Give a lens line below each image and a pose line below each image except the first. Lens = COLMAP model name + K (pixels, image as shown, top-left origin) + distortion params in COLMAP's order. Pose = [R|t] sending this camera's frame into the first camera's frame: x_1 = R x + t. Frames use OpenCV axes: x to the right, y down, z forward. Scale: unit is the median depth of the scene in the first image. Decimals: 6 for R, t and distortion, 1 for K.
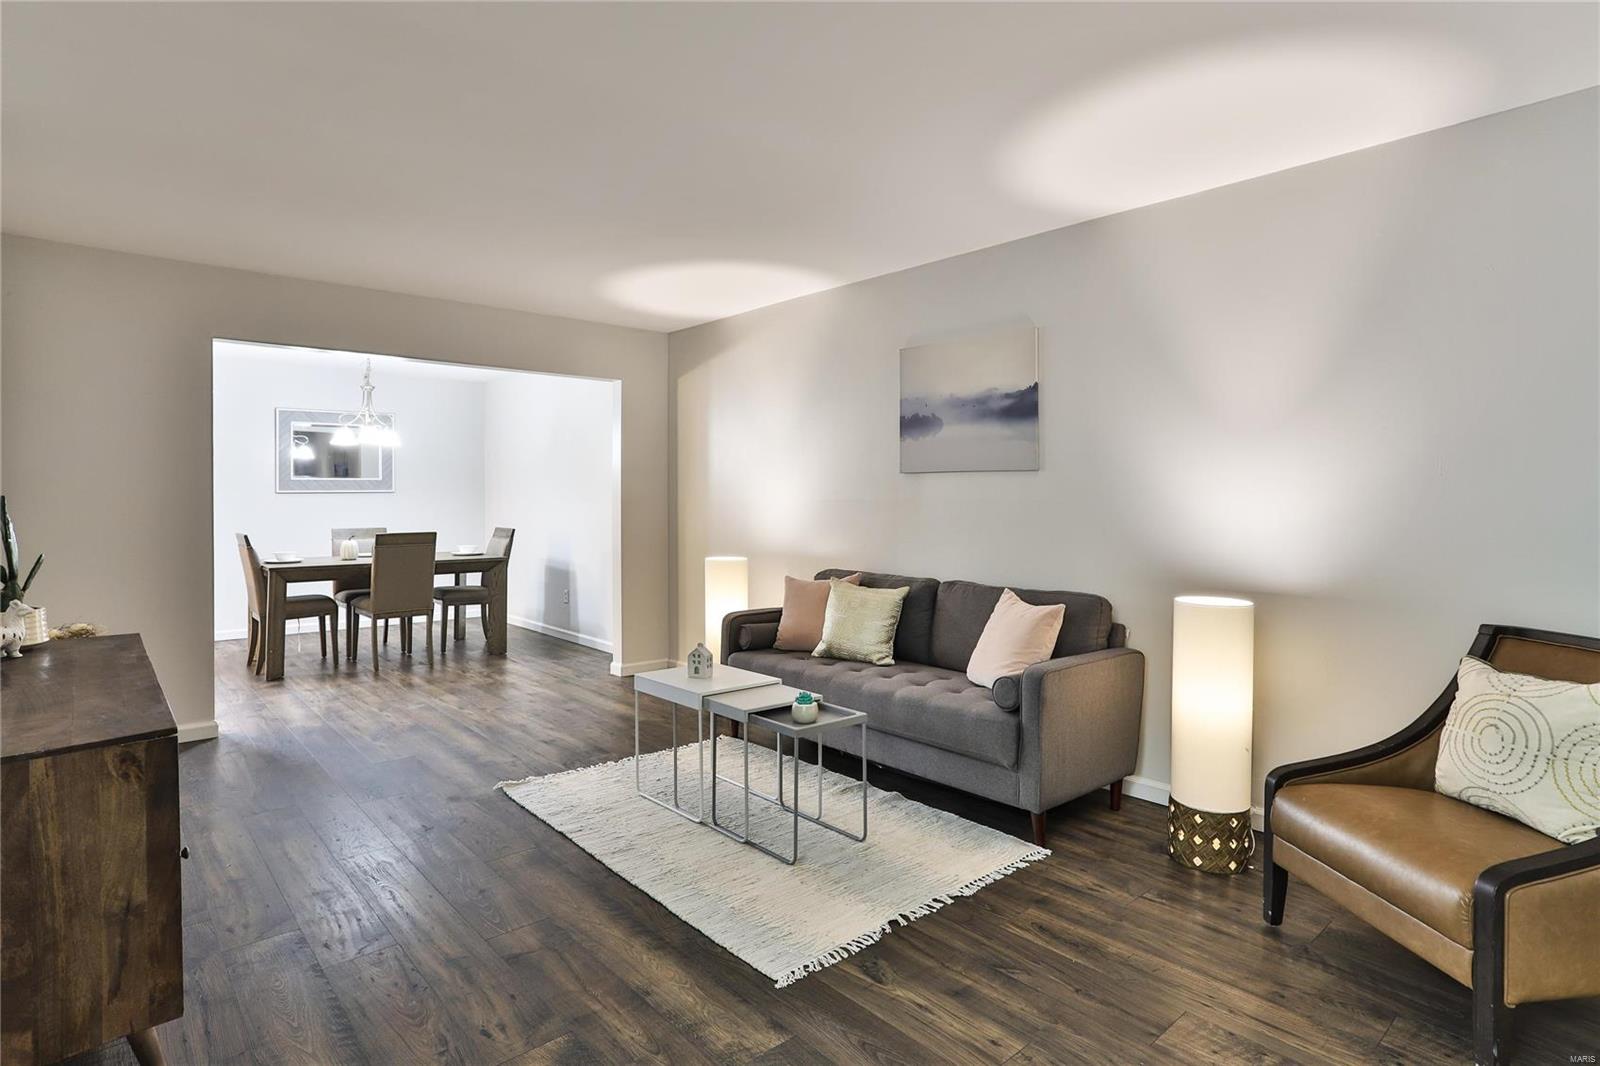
lens RADIAL K [[834.6, 0, 795.2], [0, 834.6, 476.1], [0, 0, 1]] dist [-0.054117, 0.030507]
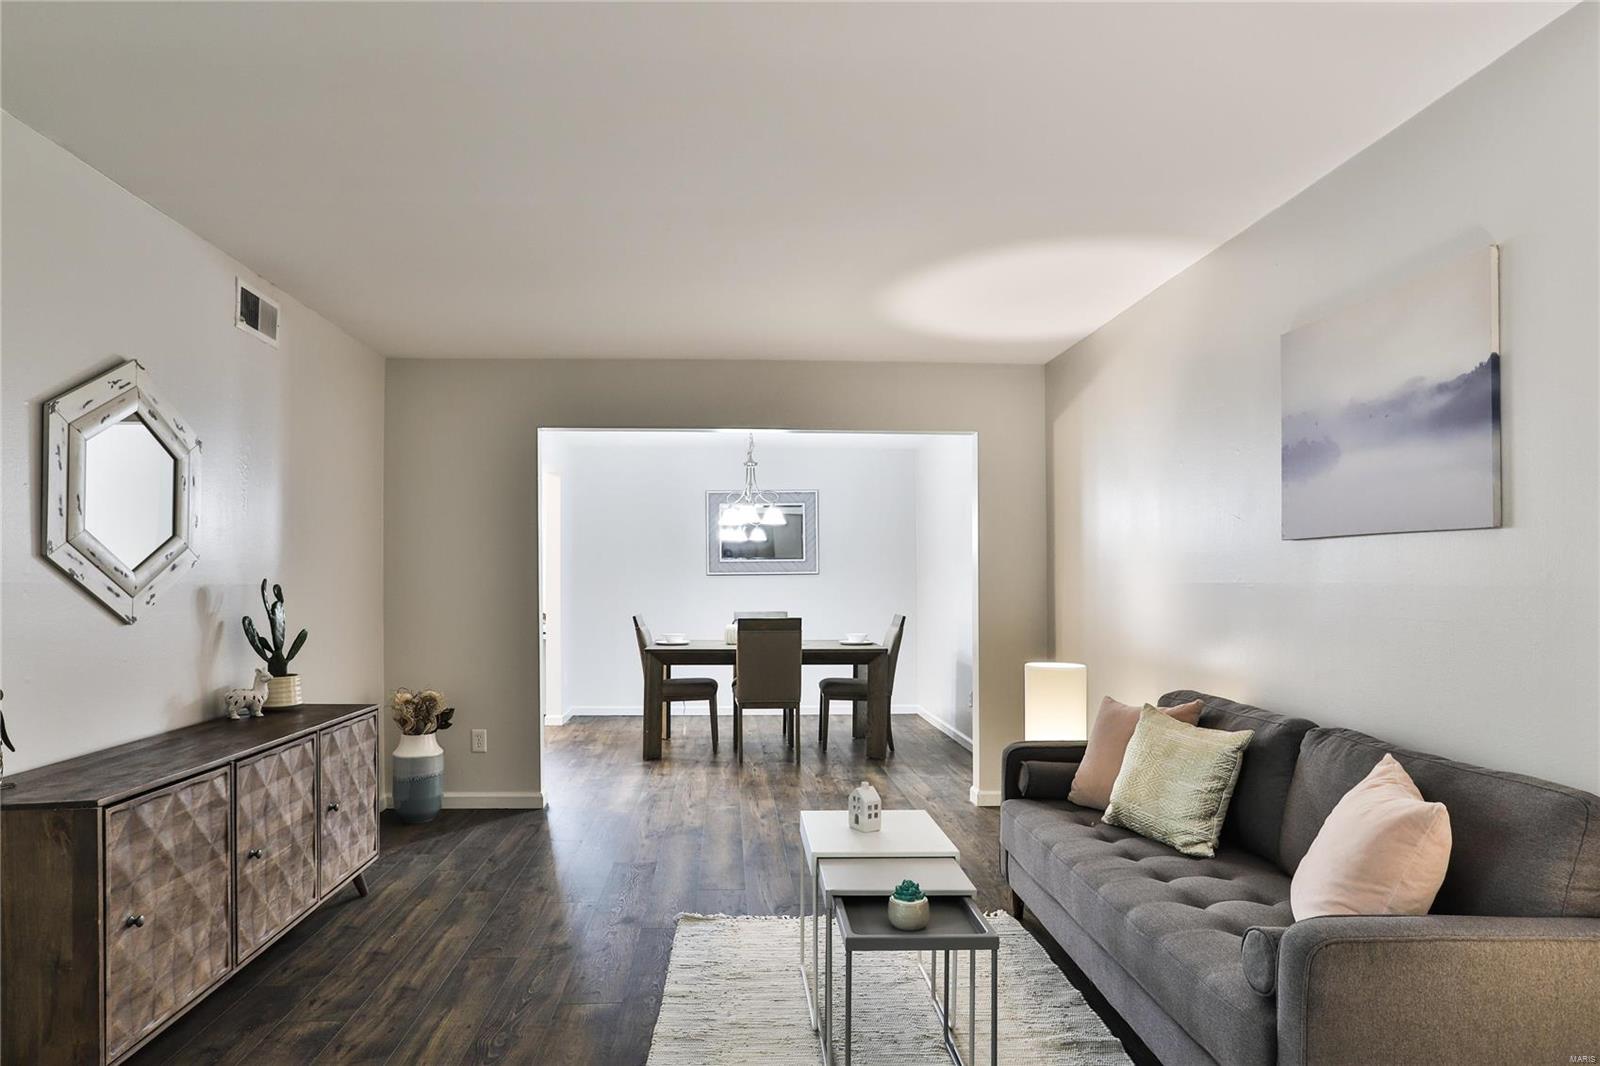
lens RADIAL K [[935.9, 0, 765.0], [0, 935.9, 562.8], [0, 0, 1]] dist [-0.046603, 0.027951]
pose [[0.777992, -0.010918, -0.628179, 0.280228], [0.016073, 0.999868, 0.002527, 0.006129], [0.628069, -0.012063, 0.778064, 0.269416]]
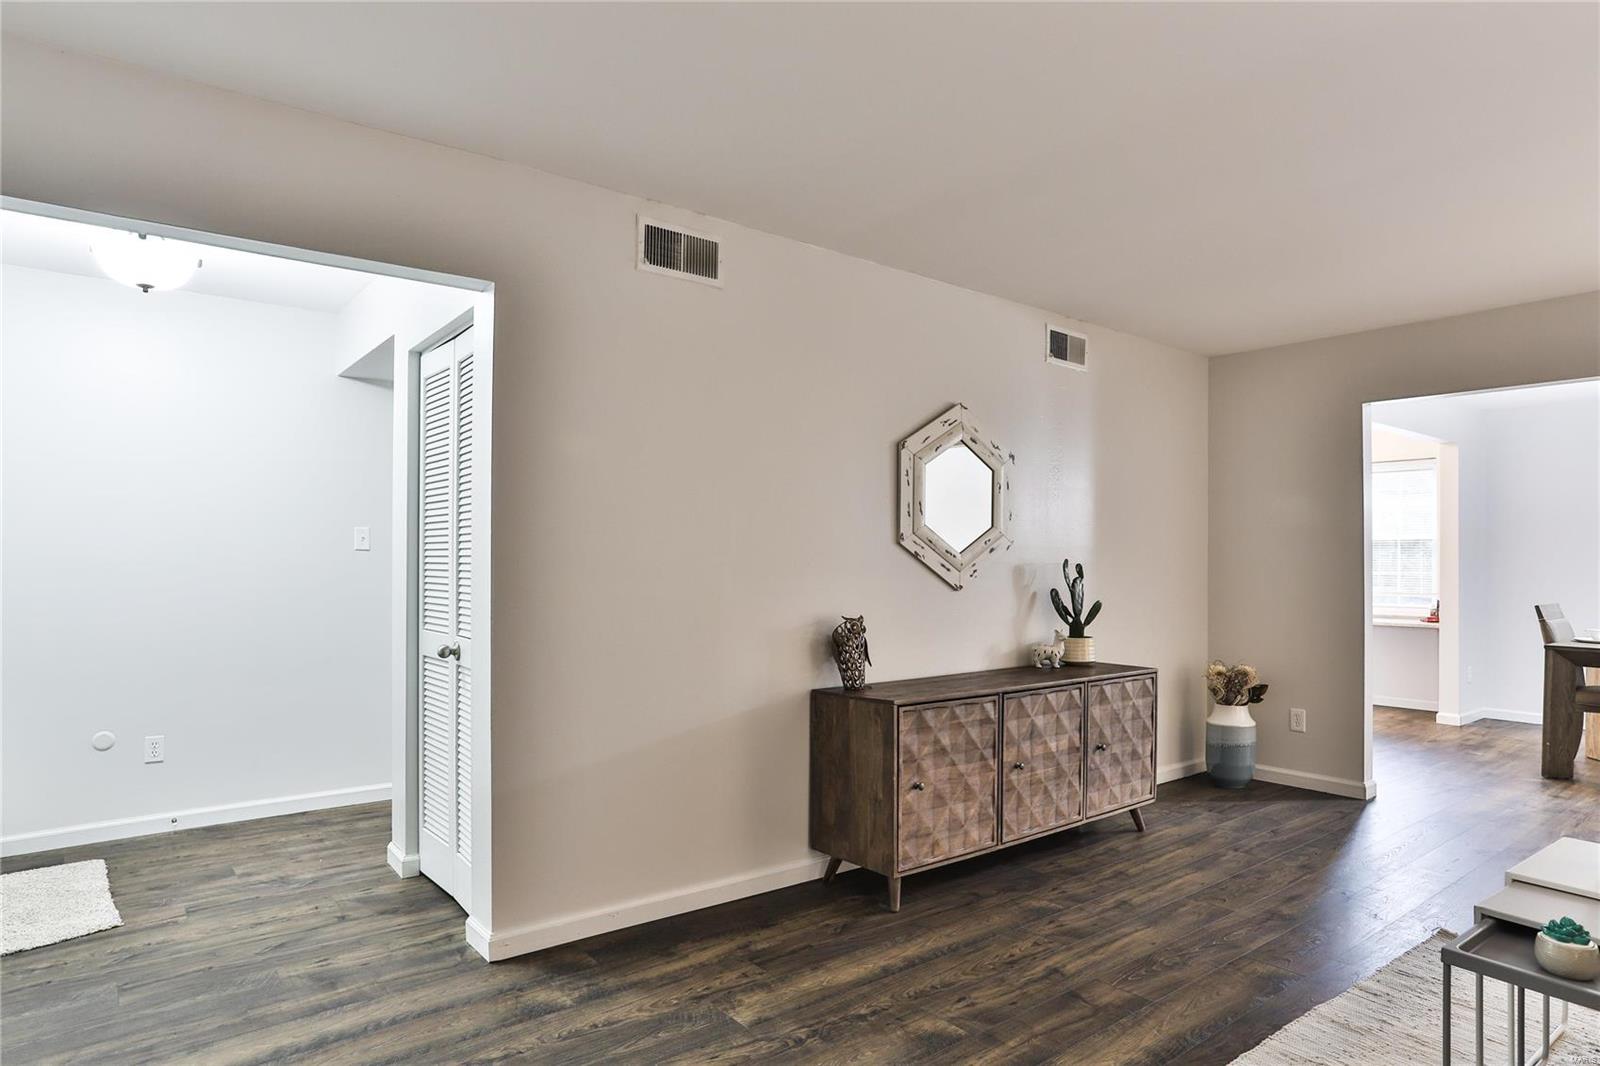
lens RADIAL K [[935.9, 0, 816.1], [0, 935.9, 540.8], [0, 0, 1]] dist [-0.046603, 0.027951]
pose [[-0.045930, -0.020430, -0.998736, 0.478136], [0.020819, 0.999554, -0.021404, 0.011829], [0.998728, -0.021775, -0.045484, 0.404222]]
